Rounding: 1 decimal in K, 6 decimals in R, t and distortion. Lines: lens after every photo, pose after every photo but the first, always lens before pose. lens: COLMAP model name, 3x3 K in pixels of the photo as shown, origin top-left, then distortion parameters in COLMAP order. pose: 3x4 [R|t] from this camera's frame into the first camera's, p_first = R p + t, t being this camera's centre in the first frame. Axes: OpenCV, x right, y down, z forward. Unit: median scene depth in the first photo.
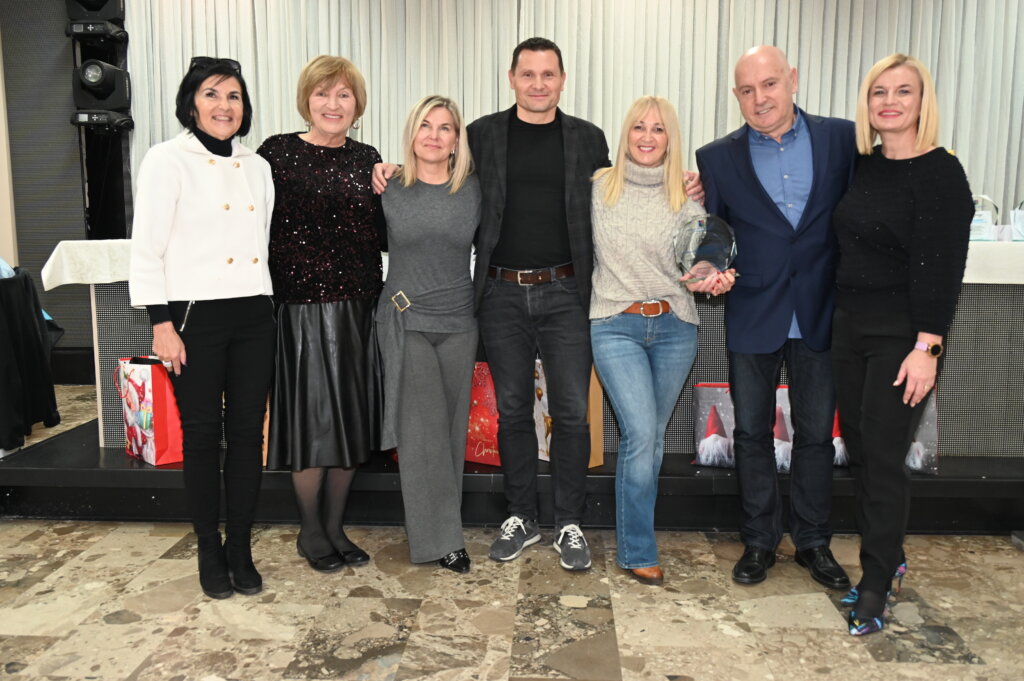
lens RADIAL K [[881.1, 0, 512.0], [0, 881.1, 340.5], [0, 0, 1]] dist [-0.000835, -0.006073]
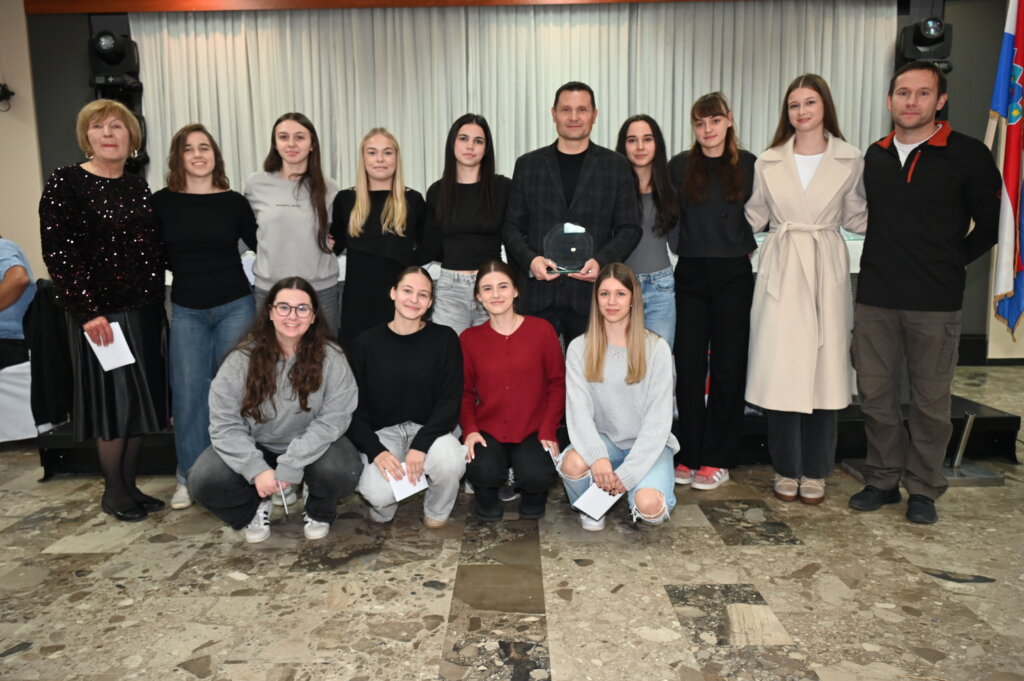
lens RADIAL K [[762.5, 0, 512.0], [0, 762.5, 340.5], [0, 0, 1]] dist [0.005011, 0.002336]
pose [[0.998707, -0.022747, 0.045460, 0.029313], [0.022814, 0.999739, -0.000963, 0.034494], [-0.045426, 0.001999, 0.998966, -0.154483]]
